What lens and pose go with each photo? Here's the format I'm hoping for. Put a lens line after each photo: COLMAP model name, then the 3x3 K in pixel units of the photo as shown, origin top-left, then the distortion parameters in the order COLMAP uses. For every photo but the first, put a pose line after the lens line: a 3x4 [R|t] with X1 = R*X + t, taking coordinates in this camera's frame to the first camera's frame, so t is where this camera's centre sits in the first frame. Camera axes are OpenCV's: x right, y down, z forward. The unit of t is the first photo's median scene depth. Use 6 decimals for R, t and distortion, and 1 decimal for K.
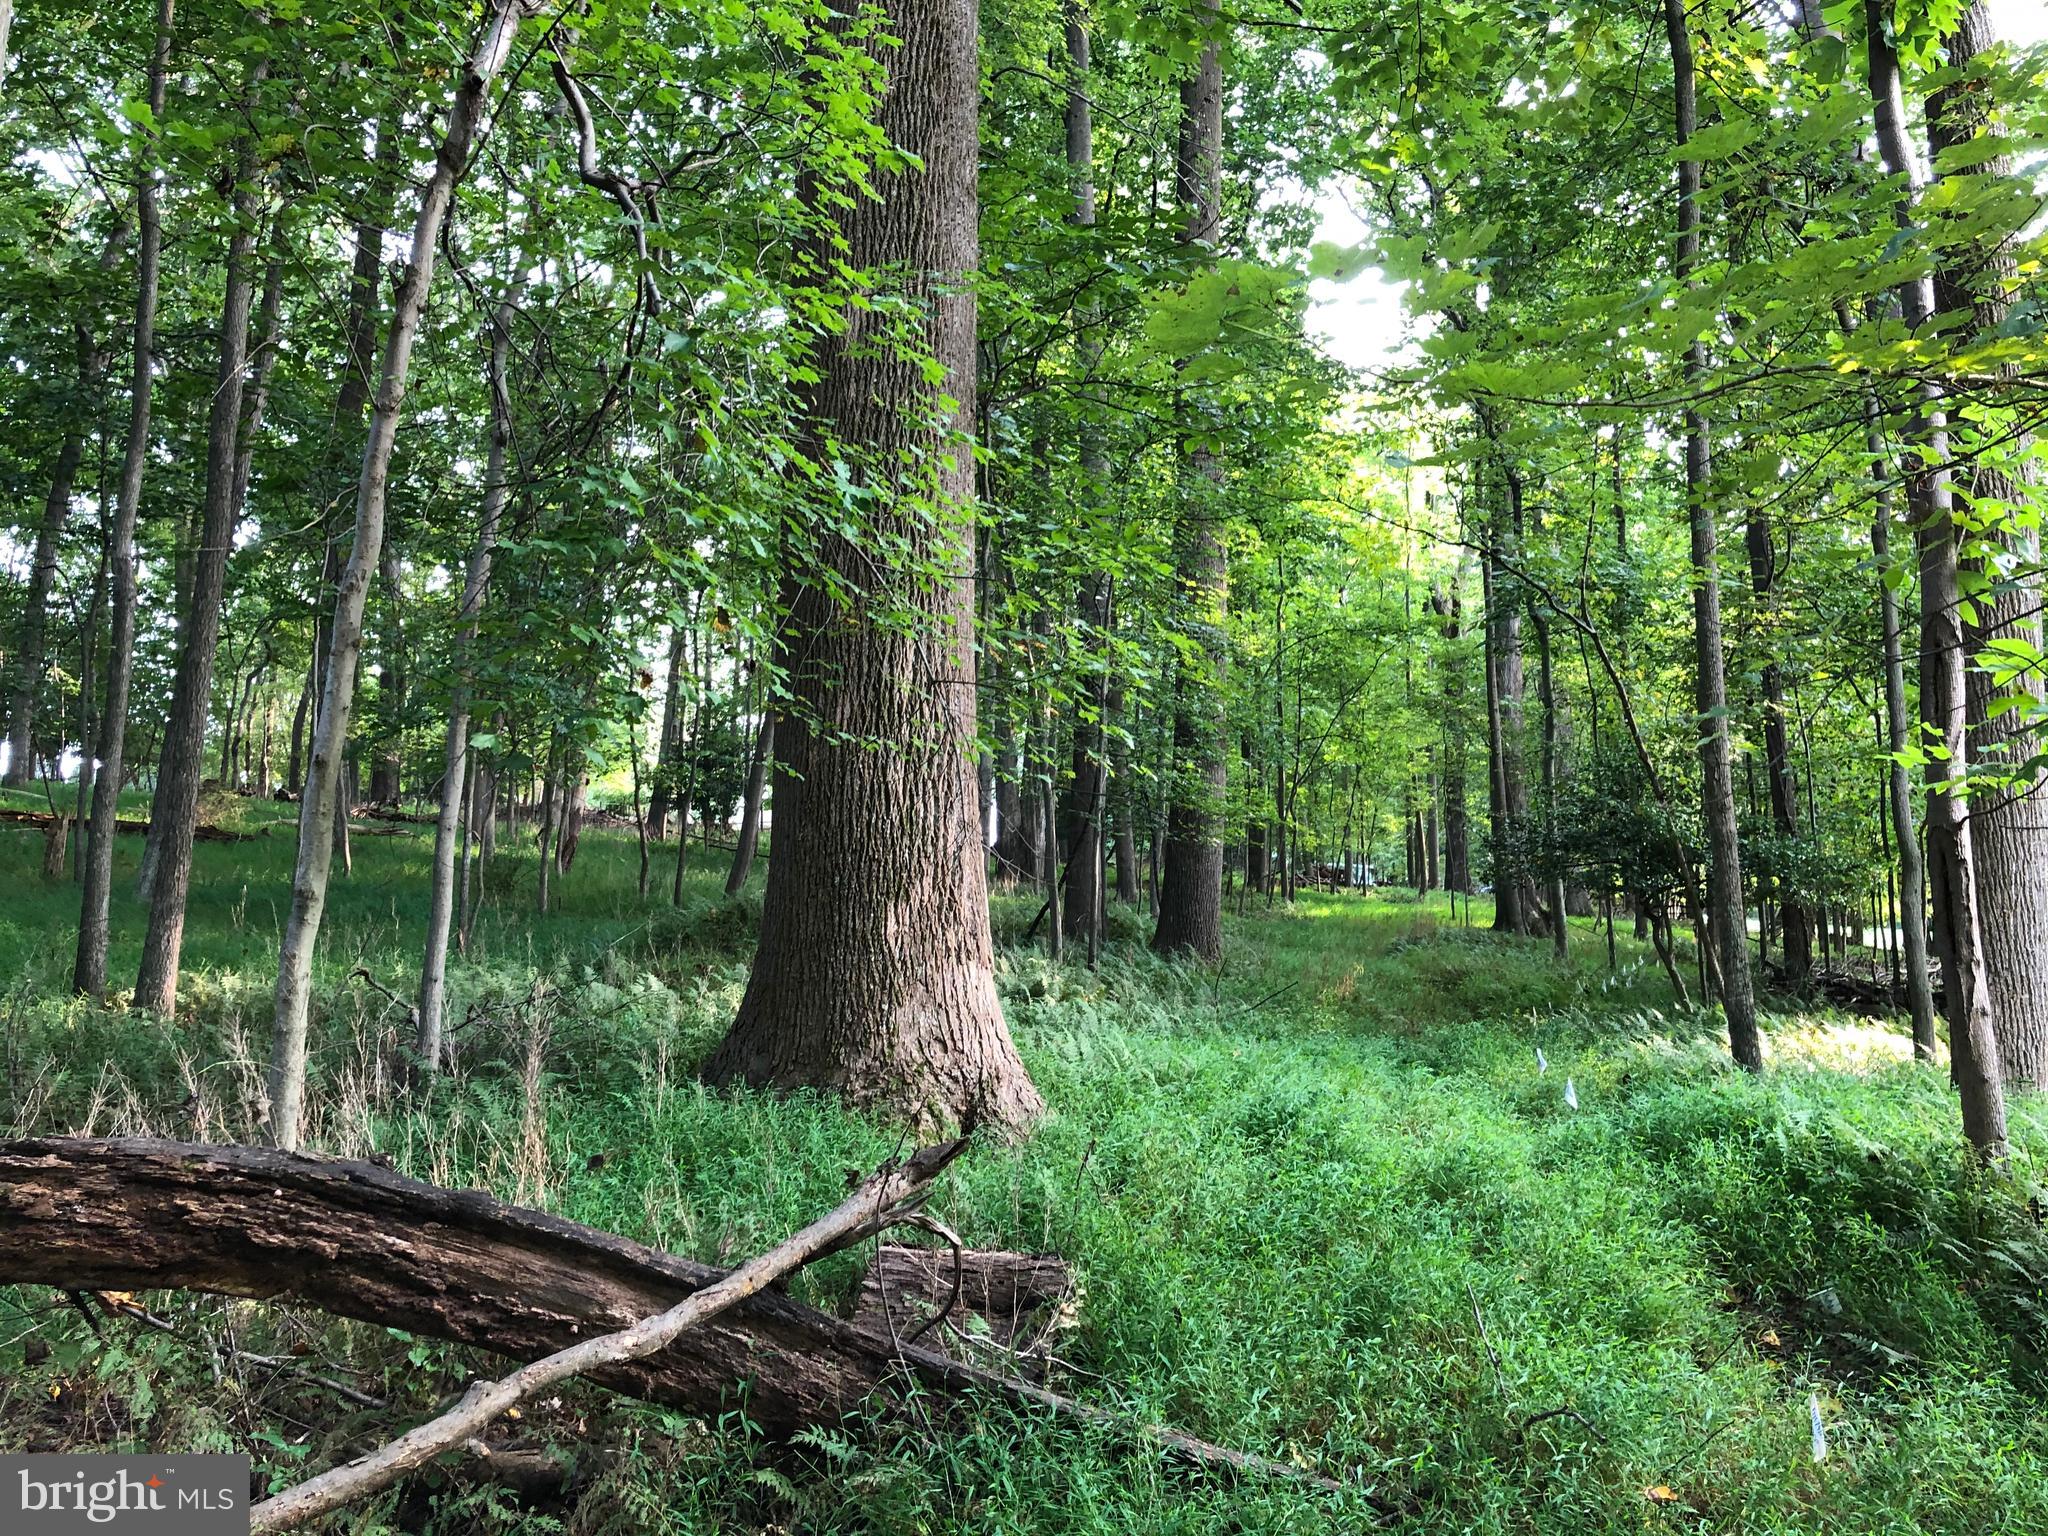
lens RADIAL K [[1661.5, 0, 1019.0], [0, 1661.5, 769.1], [0, 0, 1]] dist [0.002758, -0.000677]
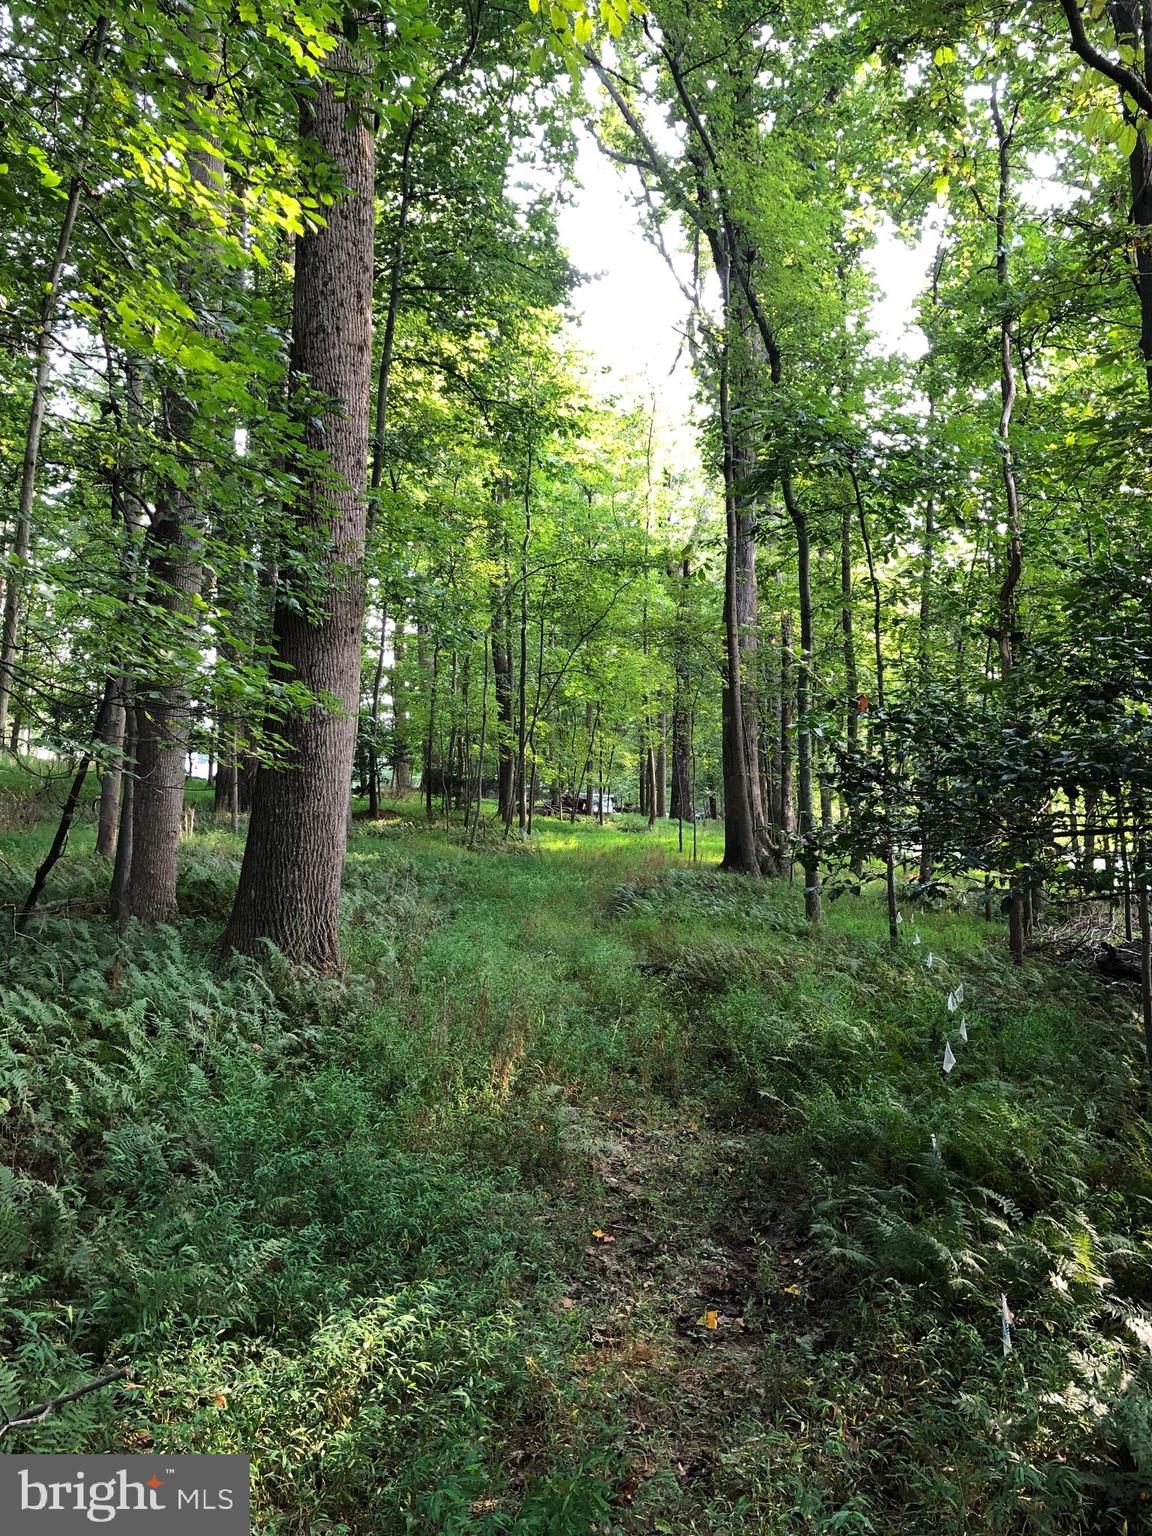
lens RADIAL K [[1246.1, 0, 576.7], [0, 1246.1, 768.3], [0, 0, 1]] dist [0.002758, -0.000677]
pose [[0.983923, 0.017305, 0.177753, 0.041453], [-0.024273, 0.999017, 0.037100, 0.008268], [-0.176936, -0.040818, 0.983376, 0.179070]]
